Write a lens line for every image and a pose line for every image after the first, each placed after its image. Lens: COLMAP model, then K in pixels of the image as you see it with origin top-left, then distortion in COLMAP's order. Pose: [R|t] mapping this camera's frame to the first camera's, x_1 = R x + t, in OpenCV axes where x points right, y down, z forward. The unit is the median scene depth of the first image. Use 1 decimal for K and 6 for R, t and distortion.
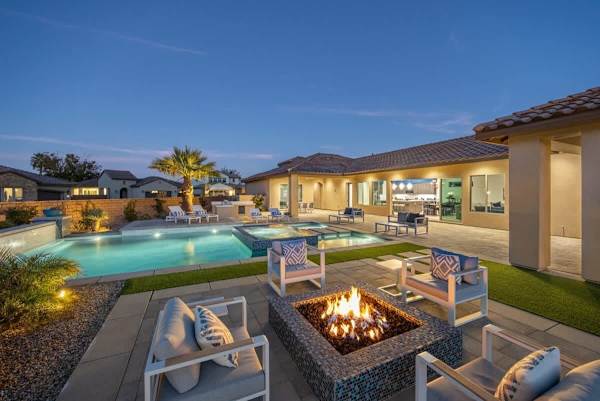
lens RADIAL K [[241.7, 0, 300.0], [0, 241.7, 200.5], [0, 0, 1]] dist [0.000541, 0.000047]
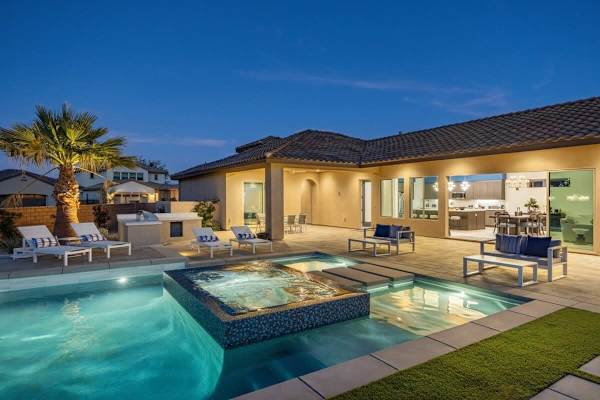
lens RADIAL K [[353.7, 0, 300.0], [0, 353.7, 200.0], [0, 0, 1]] dist [0.003469, 0.001229]
pose [[0.992496, -0.003971, 0.122210, -0.066572], [0.006739, 0.999730, -0.022244, -0.007141], [-0.122088, 0.022900, 0.992255, 0.190172]]
